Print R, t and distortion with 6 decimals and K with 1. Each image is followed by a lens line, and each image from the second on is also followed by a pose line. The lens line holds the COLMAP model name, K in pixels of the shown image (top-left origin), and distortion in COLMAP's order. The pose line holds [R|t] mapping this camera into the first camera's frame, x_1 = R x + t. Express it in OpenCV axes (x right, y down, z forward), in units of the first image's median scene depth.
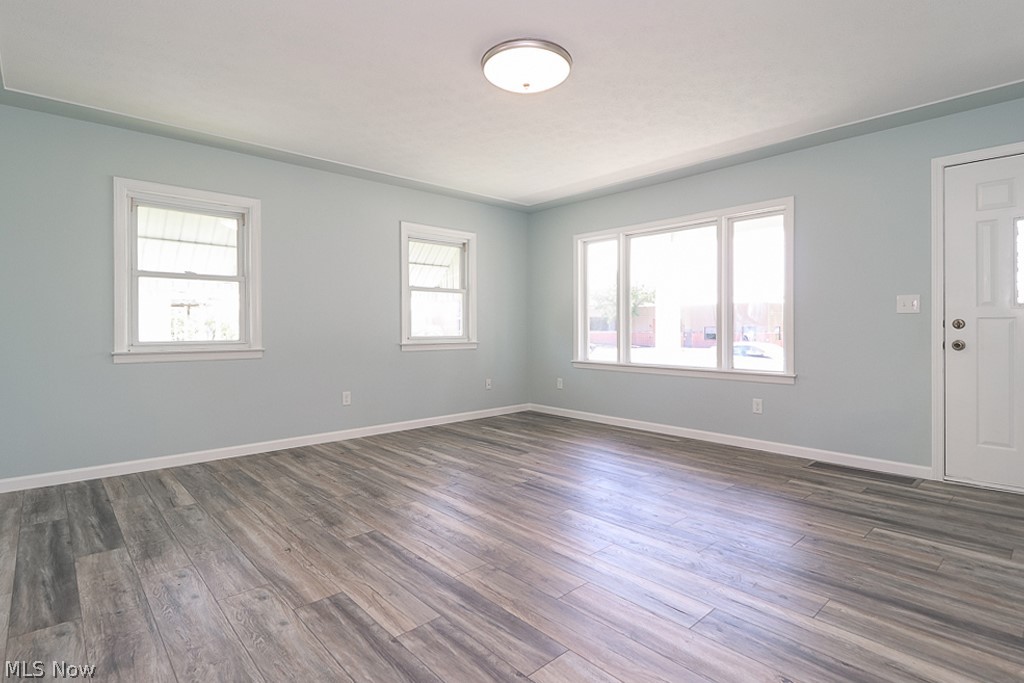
lens RADIAL K [[518.4, 0, 506.1], [0, 518.4, 326.4], [0, 0, 1]] dist [0.002056, -0.001226]
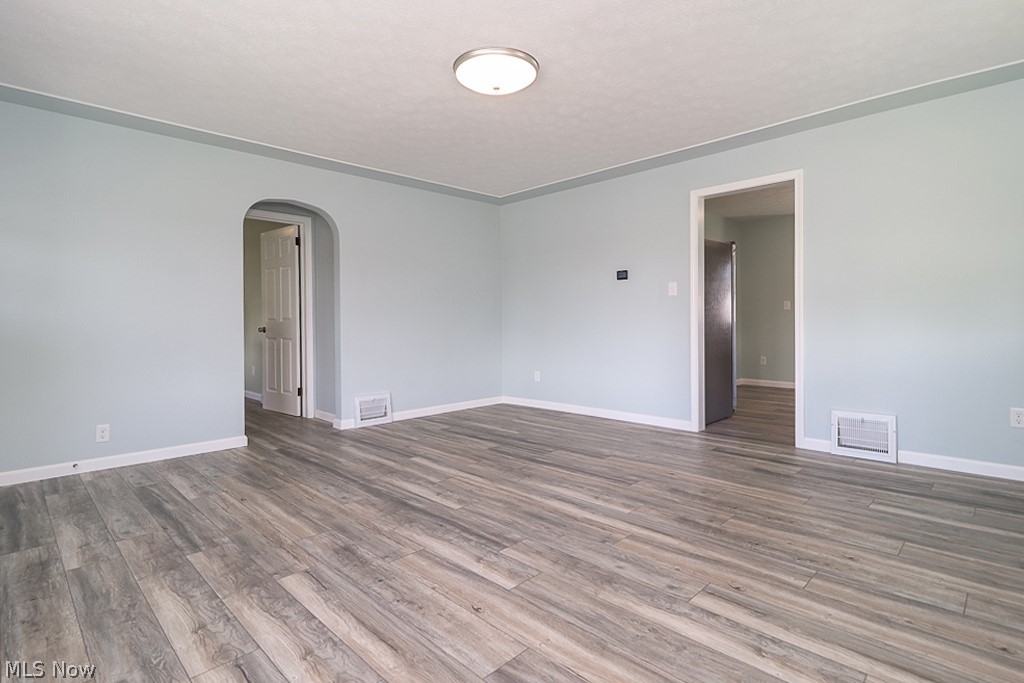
lens RADIAL K [[513.8, 0, 505.1], [0, 513.8, 355.4], [0, 0, 1]] dist [0.000298, -0.000867]
pose [[-0.998917, 0.014554, -0.044203, 0.061313], [0.011816, 0.998032, 0.061583, 0.014870], [0.045012, 0.060994, -0.997123, 1.689805]]
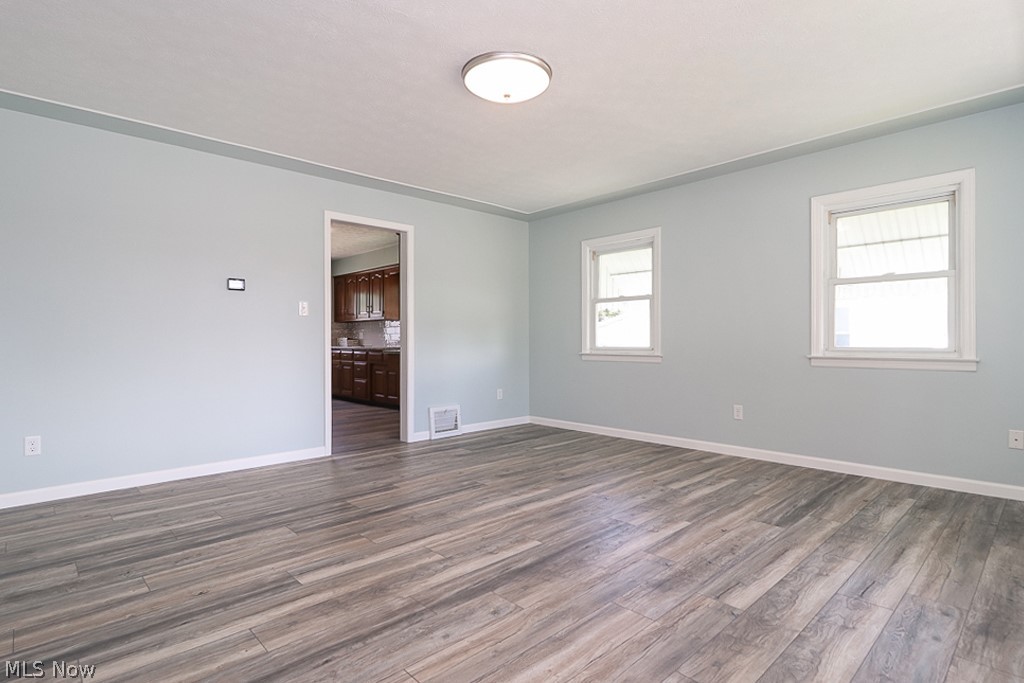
lens RADIAL K [[513.8, 0, 505.1], [0, 513.8, 355.4], [0, 0, 1]] dist [0.000298, -0.000867]
pose [[0.004499, 0.036649, -0.999318, 0.878294], [0.014800, 0.999216, 0.036712, -0.004451], [0.999880, -0.014955, 0.003953, 0.825067]]
